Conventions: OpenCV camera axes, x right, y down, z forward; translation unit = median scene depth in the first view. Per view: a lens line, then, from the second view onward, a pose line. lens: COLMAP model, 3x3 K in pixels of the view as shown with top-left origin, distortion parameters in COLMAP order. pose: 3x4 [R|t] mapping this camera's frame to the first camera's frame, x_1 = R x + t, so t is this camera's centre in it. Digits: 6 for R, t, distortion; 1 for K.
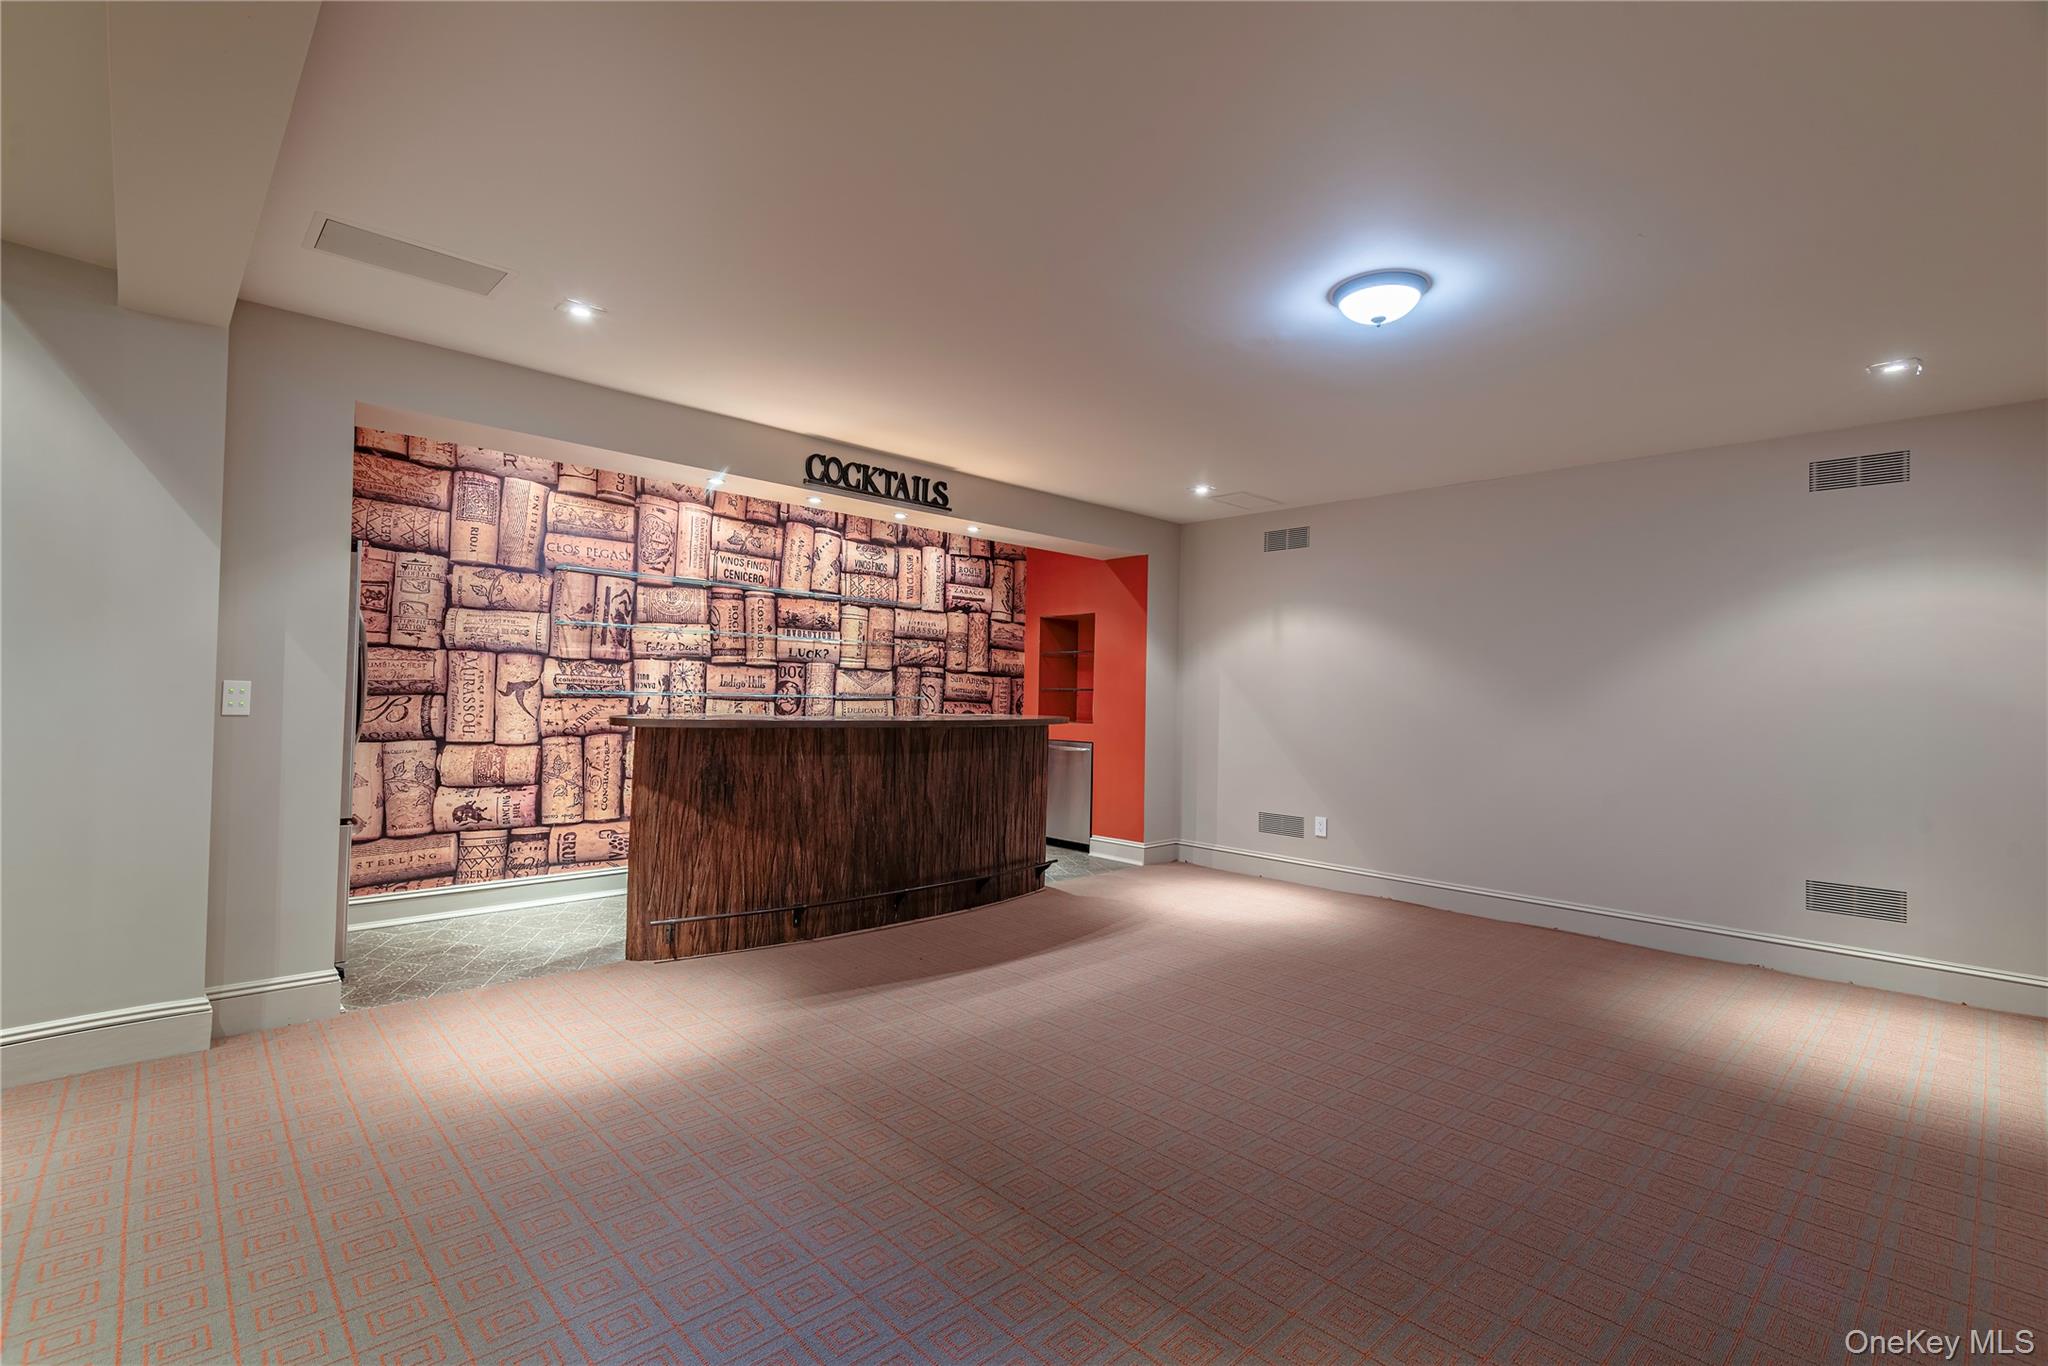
lens RADIAL K [[919.5, 0, 1024.0], [0, 919.5, 683.0], [0, 0, 1]] dist [0.030482, -0.019584]
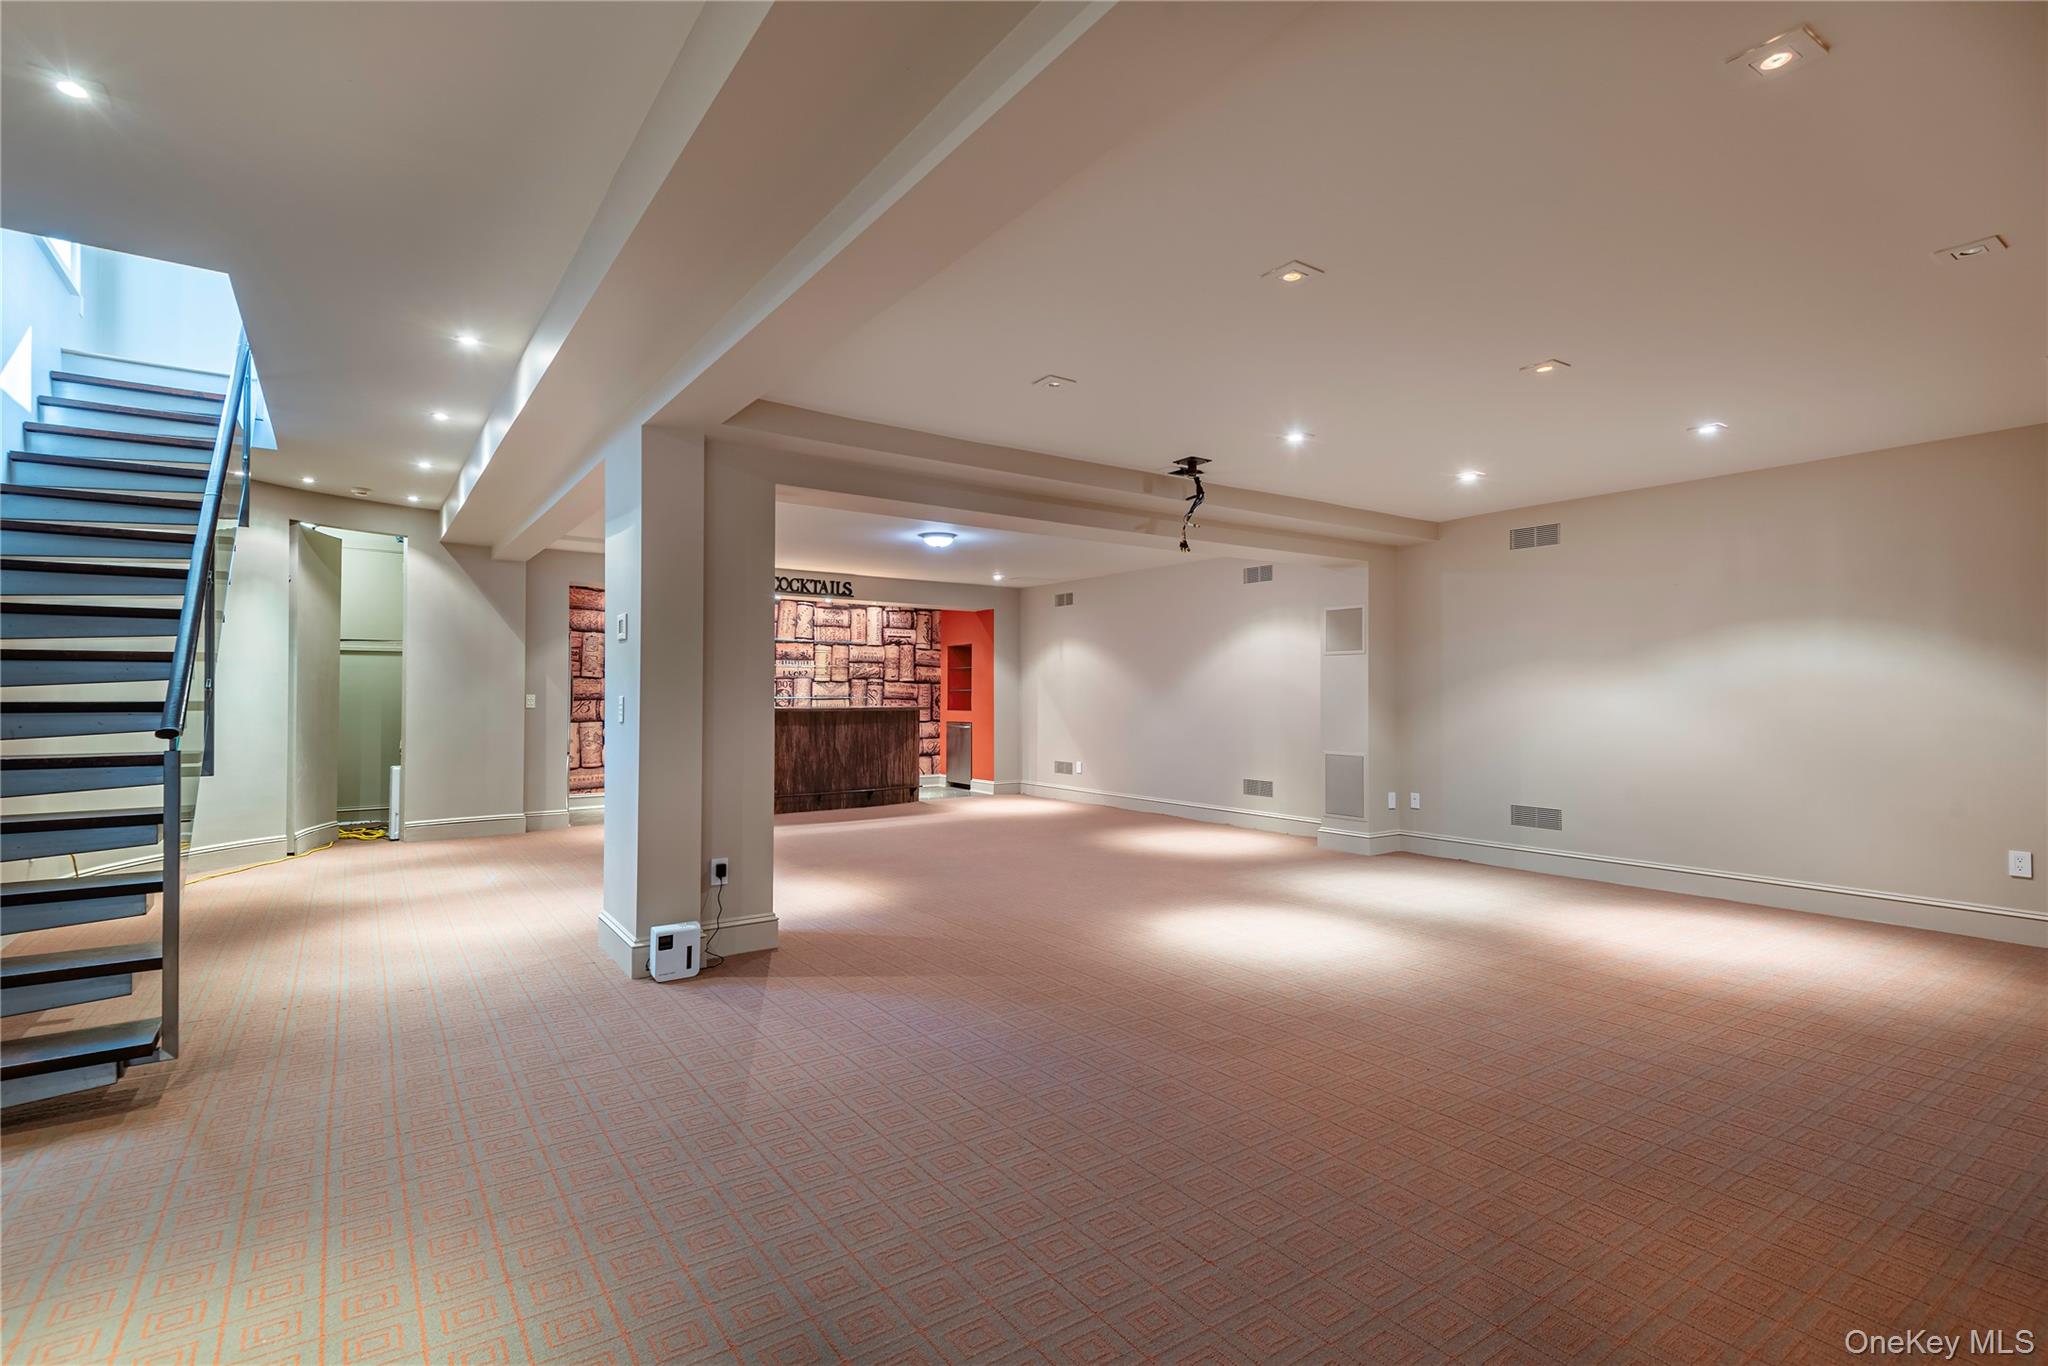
lens RADIAL K [[934.0, 0, 1021.5], [0, 934.0, 682.1], [0, 0, 1]] dist [0.028393, -0.014561]
pose [[0.989431, -0.021763, -0.143360, 0.441849], [0.021445, 0.999763, -0.003765, 0.000659], [0.143408, 0.000651, 0.989663, -0.698842]]
